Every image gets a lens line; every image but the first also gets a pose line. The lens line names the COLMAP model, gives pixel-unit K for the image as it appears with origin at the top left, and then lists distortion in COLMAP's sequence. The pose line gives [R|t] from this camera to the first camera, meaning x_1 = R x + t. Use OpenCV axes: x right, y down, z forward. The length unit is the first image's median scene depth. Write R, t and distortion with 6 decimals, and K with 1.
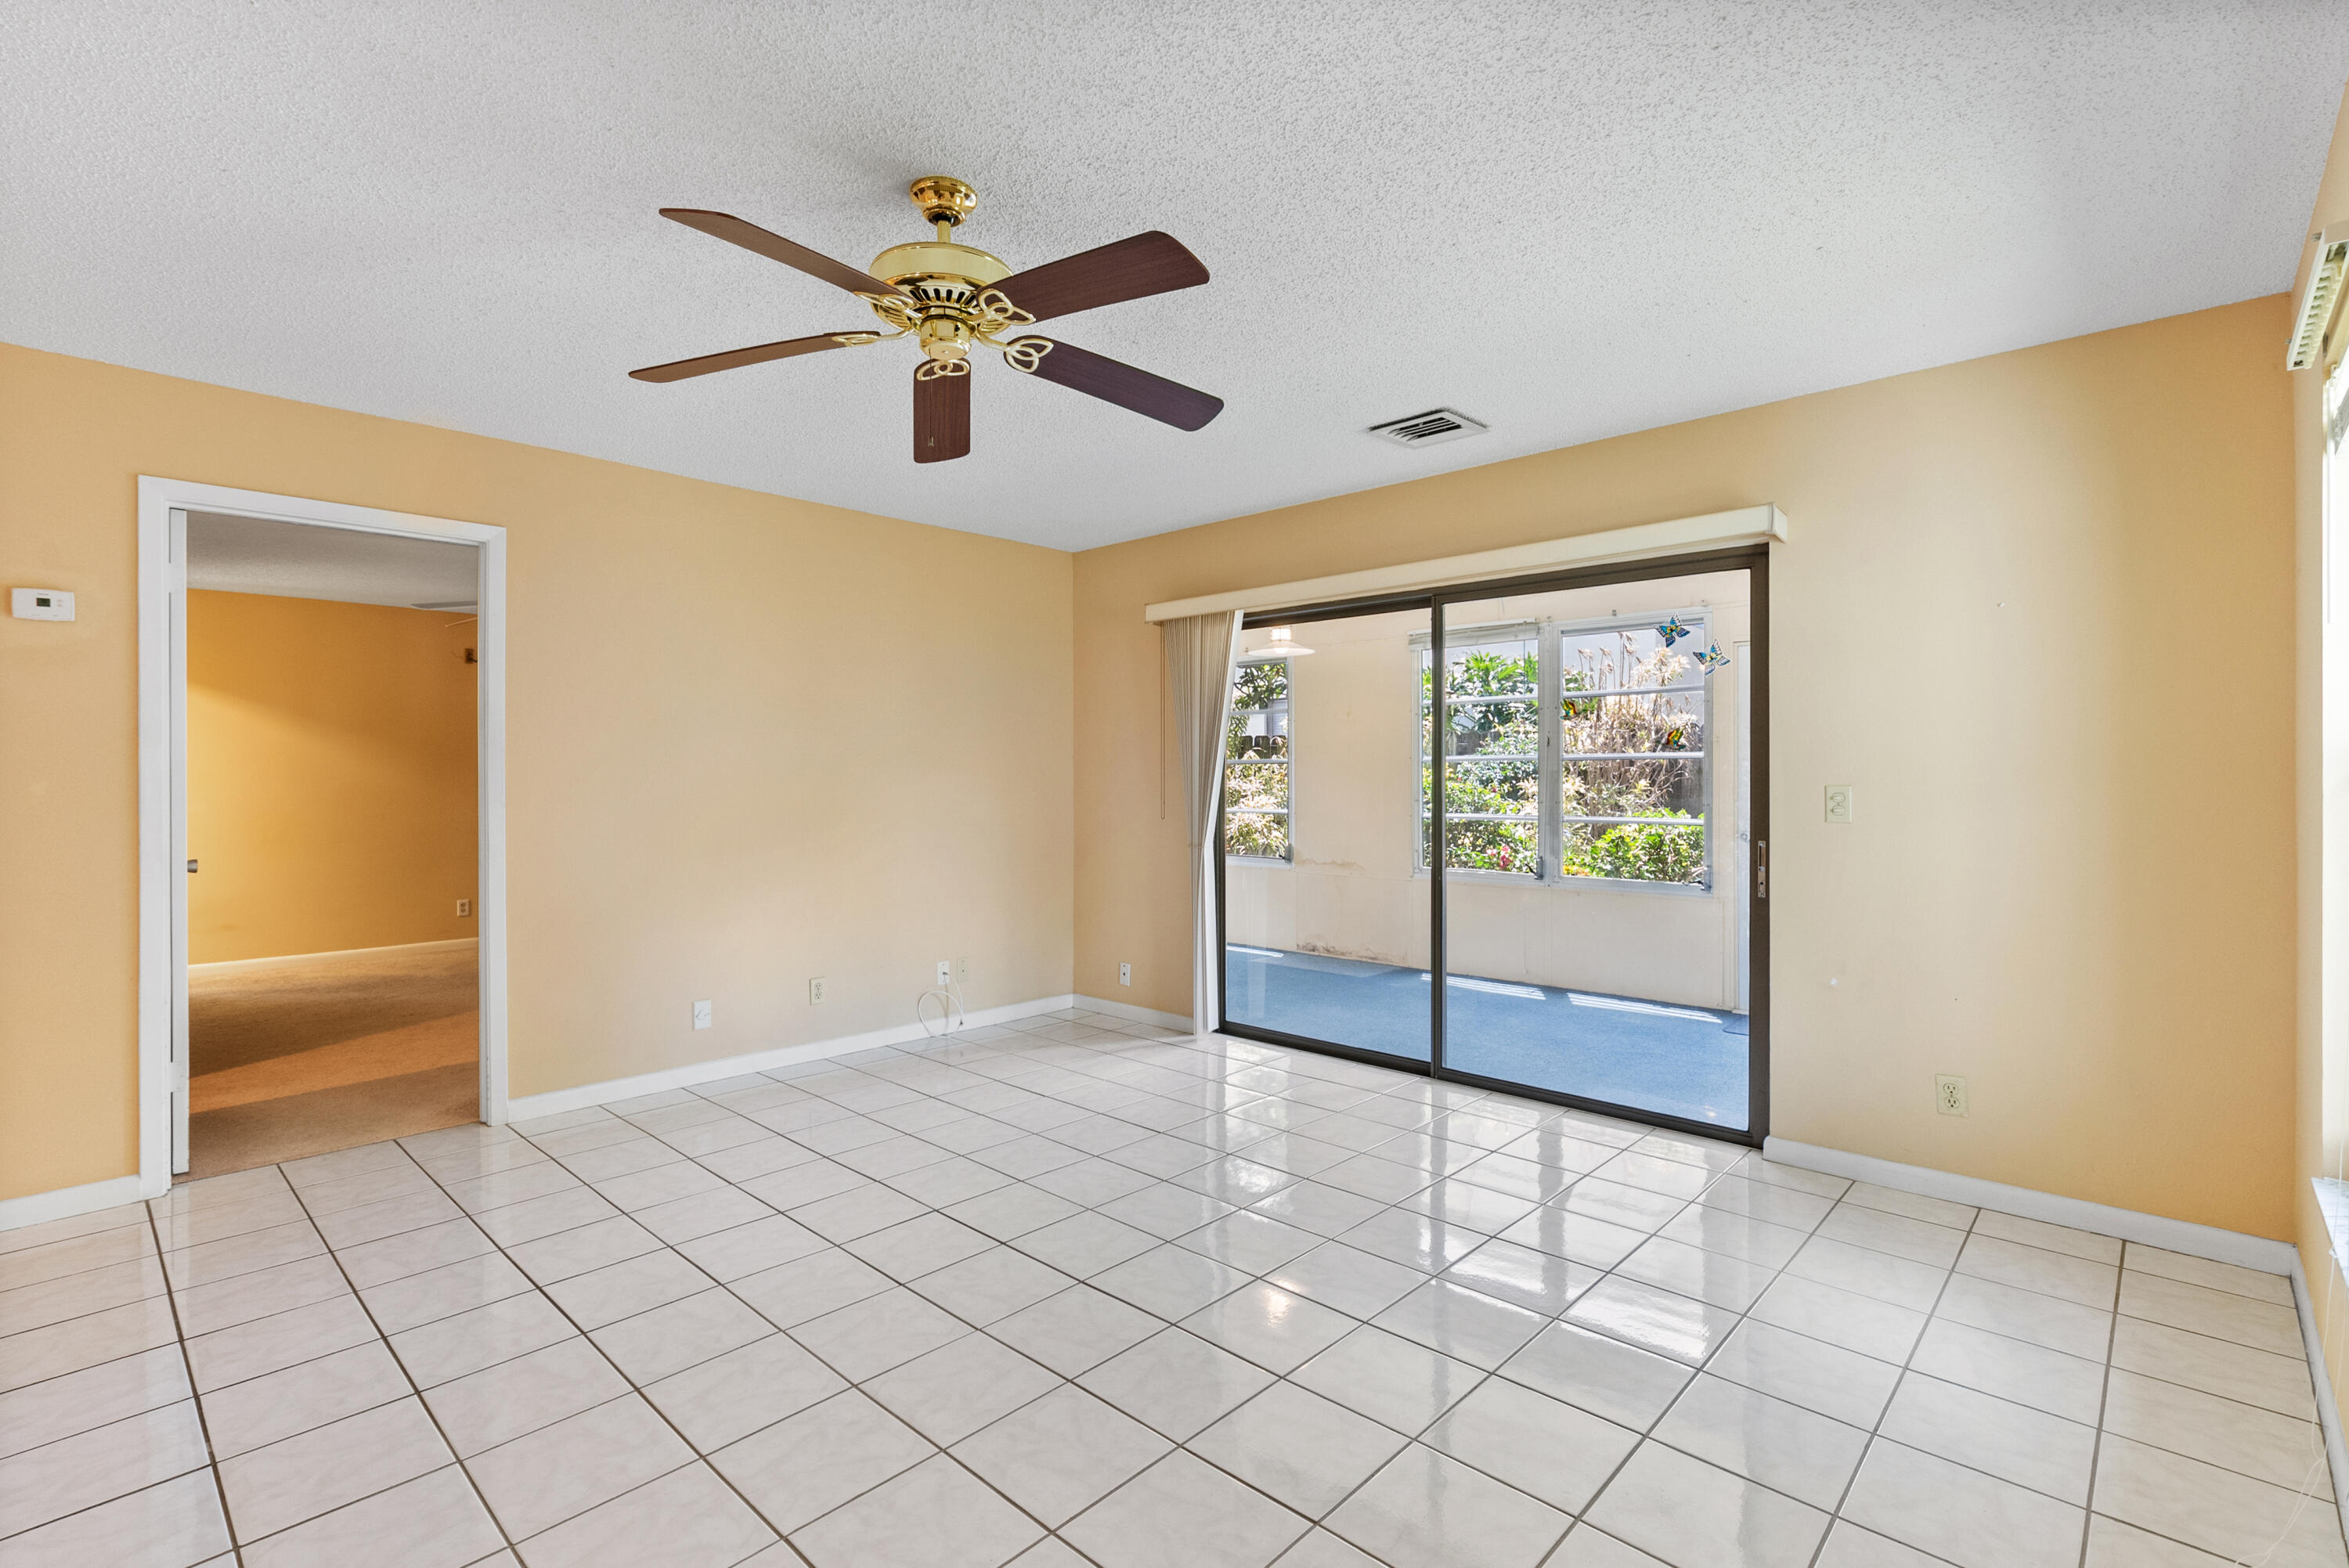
lens RADIAL K [[1040.6, 0, 1176.5], [0, 1040.6, 774.4], [0, 0, 1]] dist [-0.048882, 0.020754]
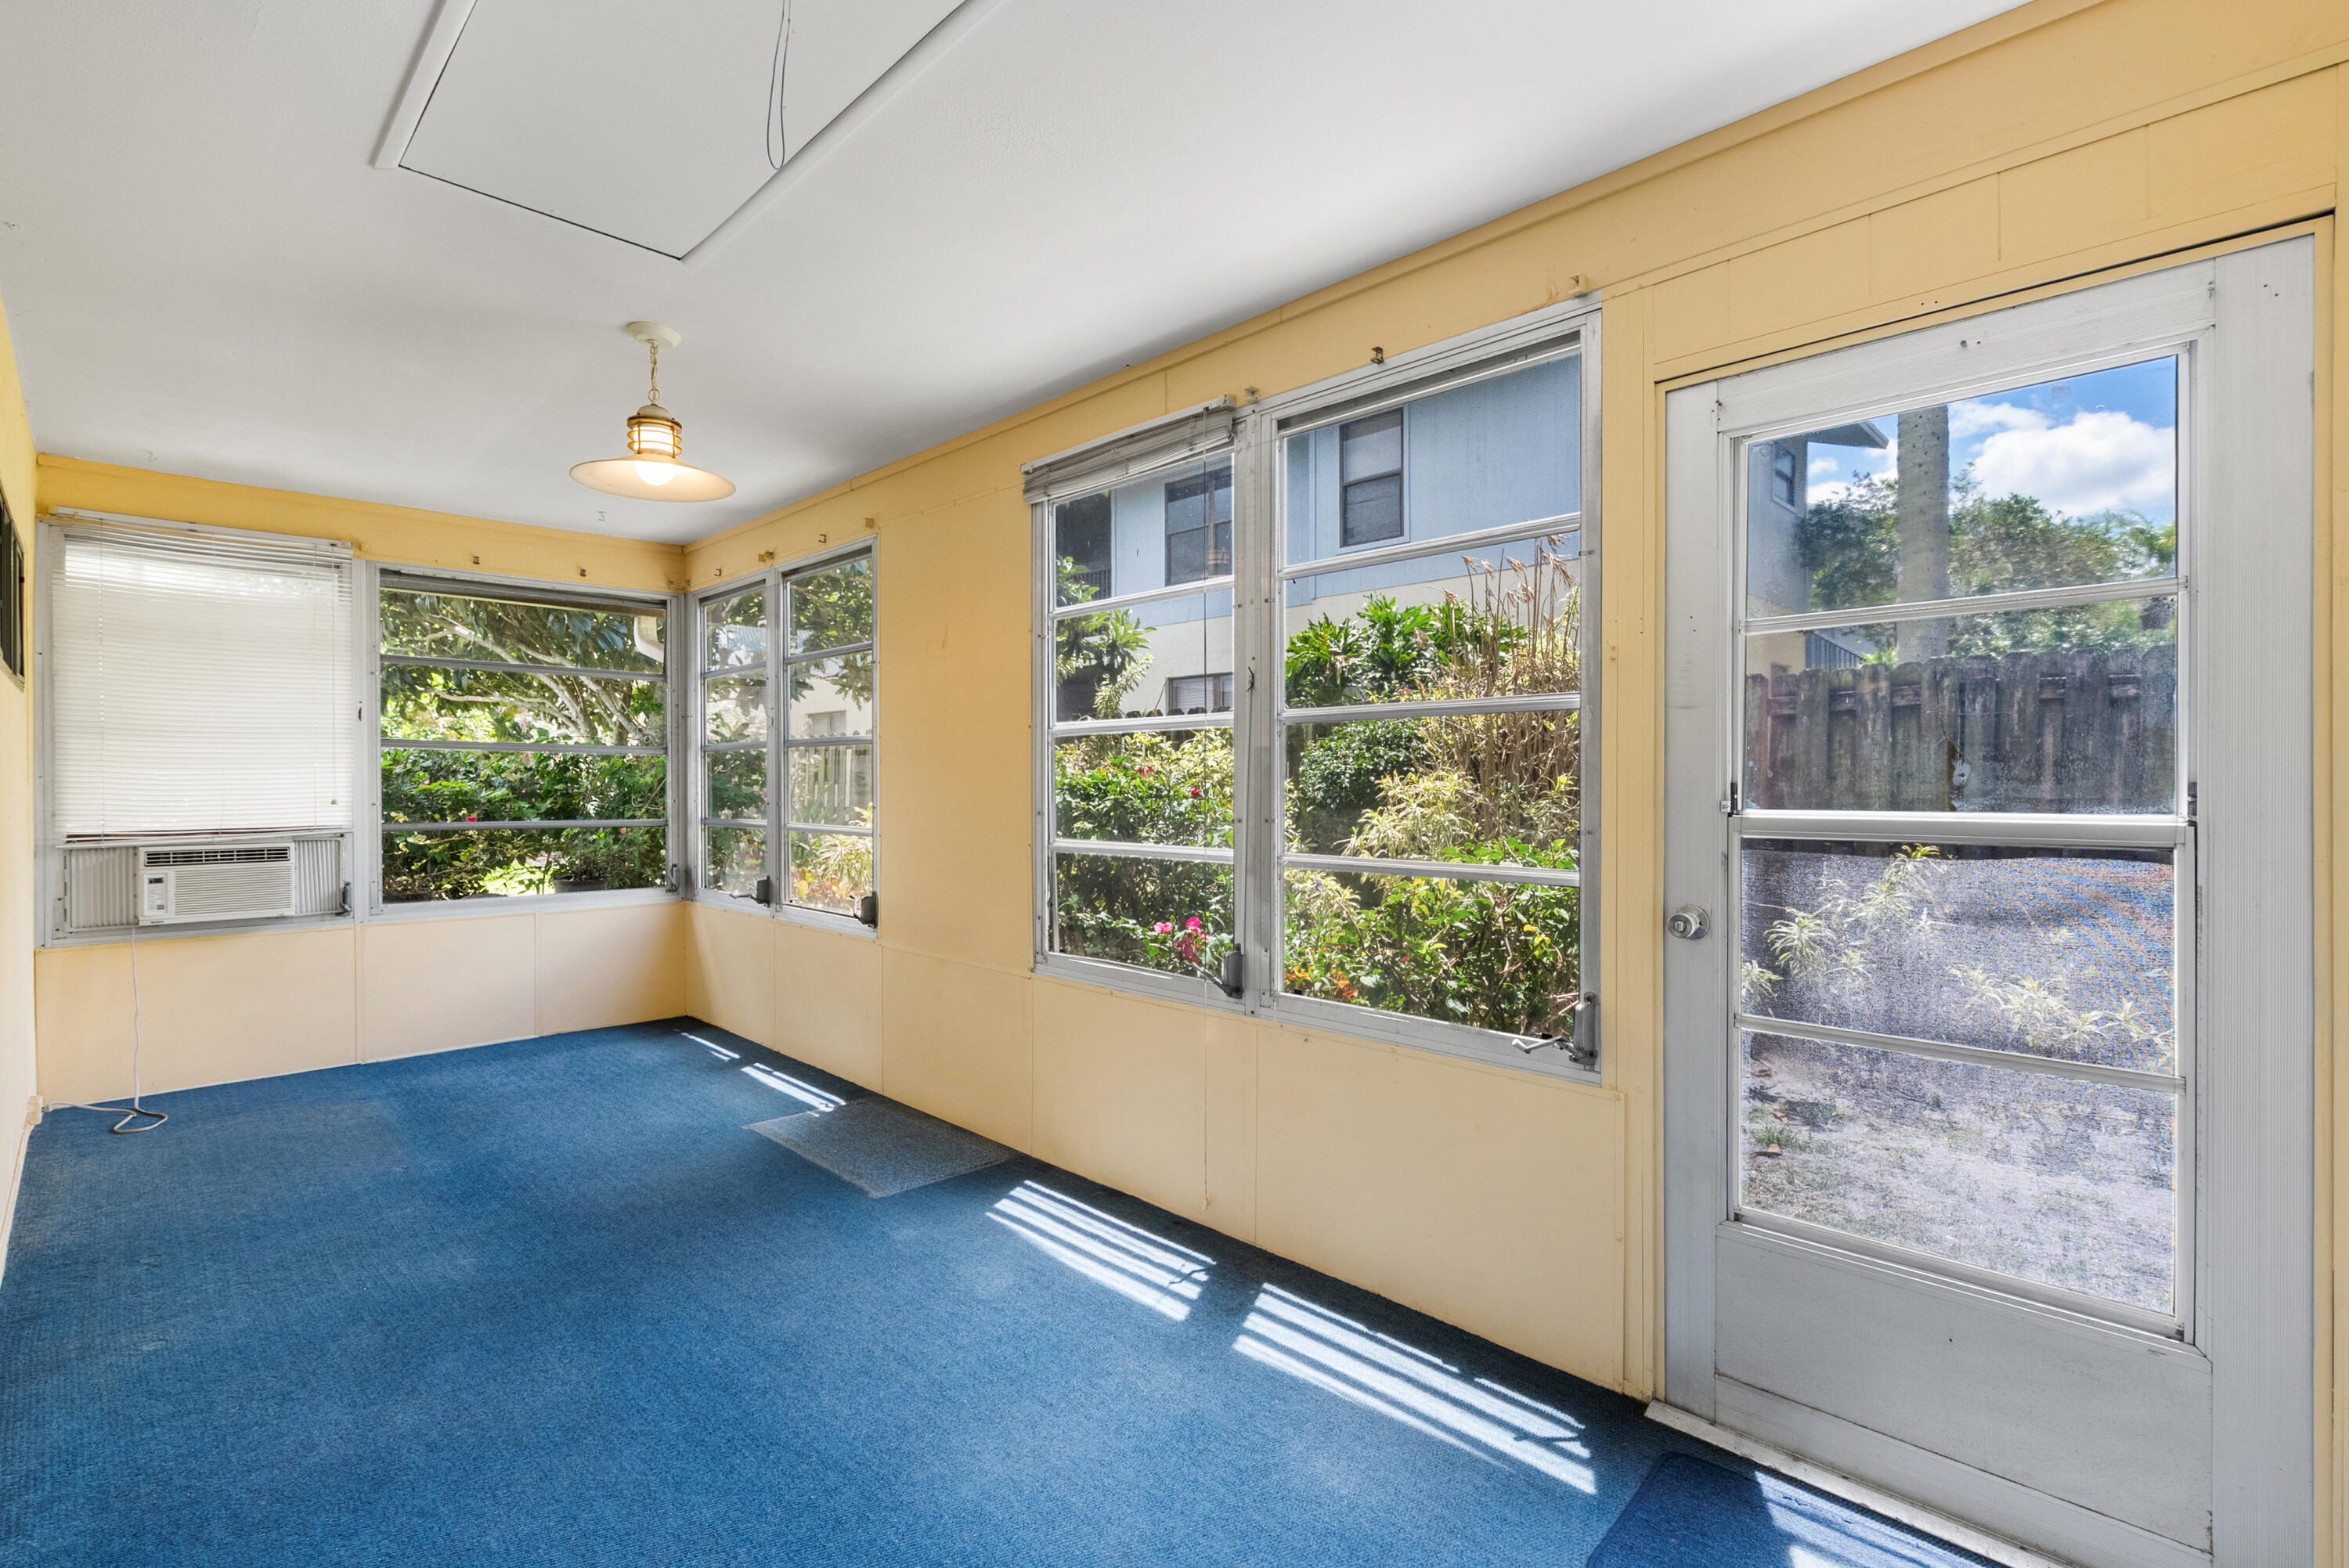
lens RADIAL K [[1066.8, 0, 1177.8], [0, 1066.8, 780.5], [0, 0, 1]] dist [-0.000142, 0.000531]
pose [[0.999665, 0.000546, -0.025879, 0.528912], [-0.000423, 0.999989, 0.004738, 0.012724], [0.025881, -0.004725, 0.999654, 0.857308]]
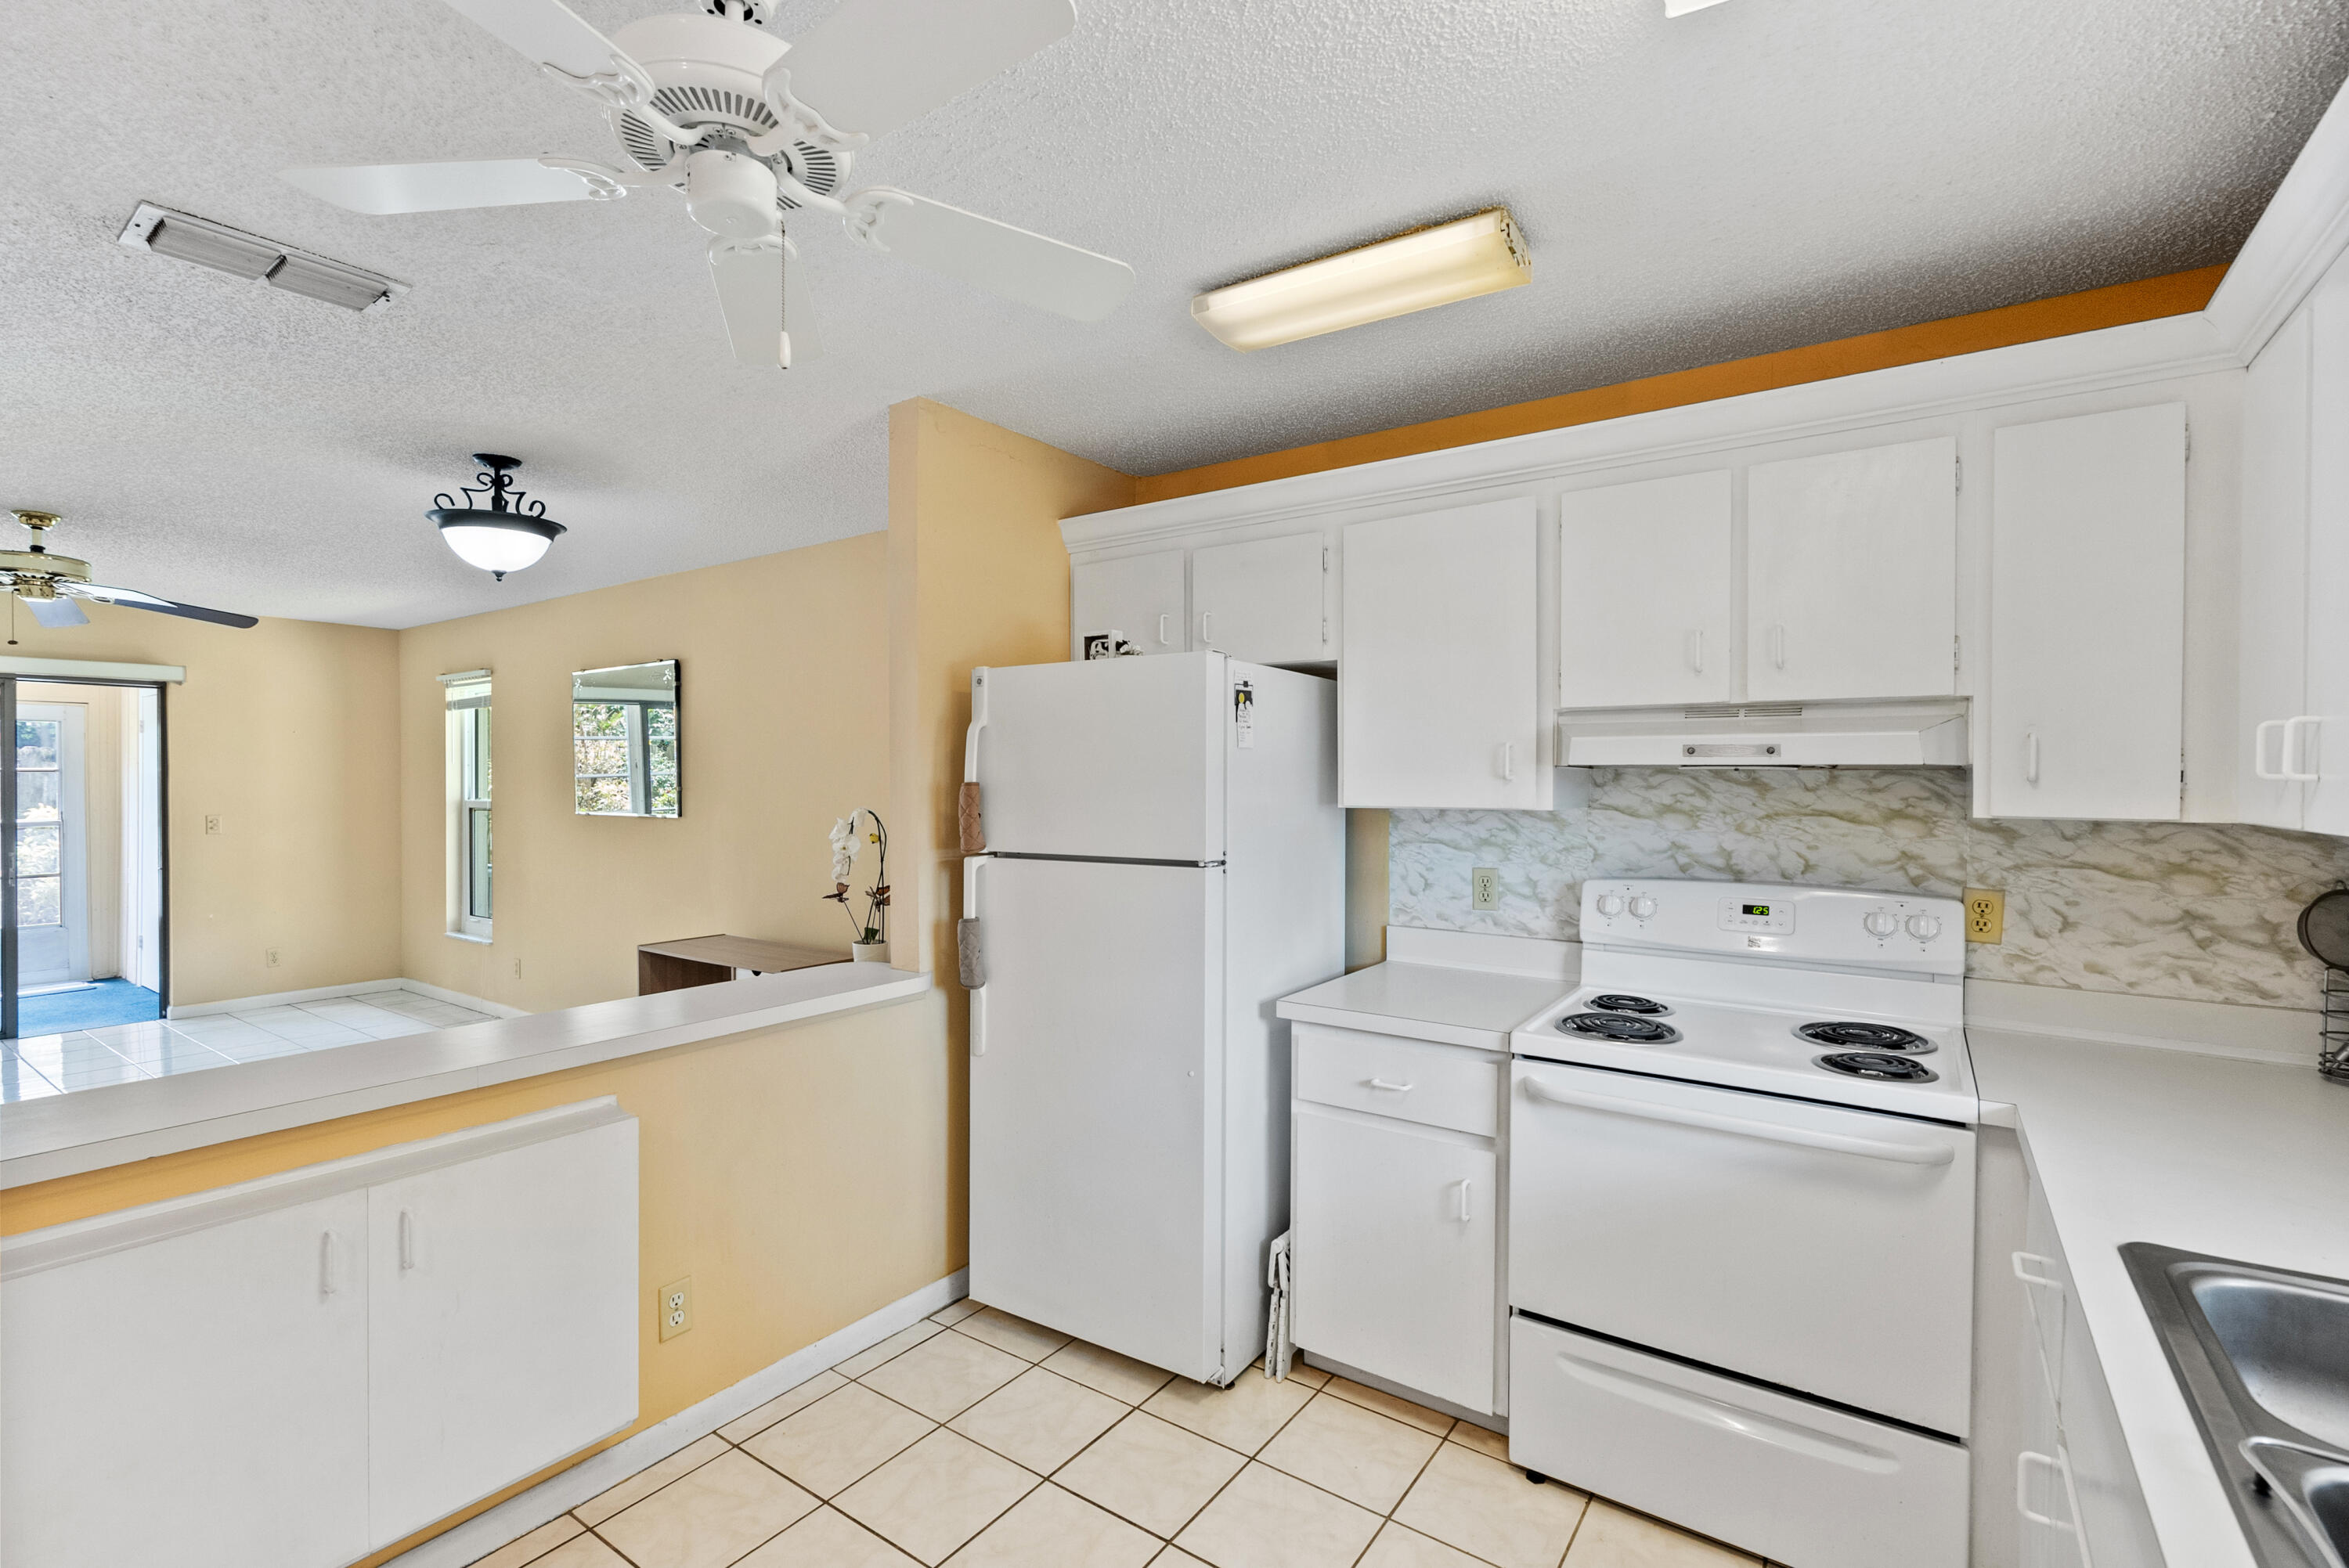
lens RADIAL K [[1054.6, 0, 1175.5], [0, 1054.6, 790.2], [0, 0, 1]] dist [-0.002343, 0.000660]
pose [[-0.142492, -0.010642, 0.989739, -1.202027], [-0.003699, 0.999941, 0.010219, -0.048101], [-0.989789, -0.002205, -0.142523, -0.399048]]
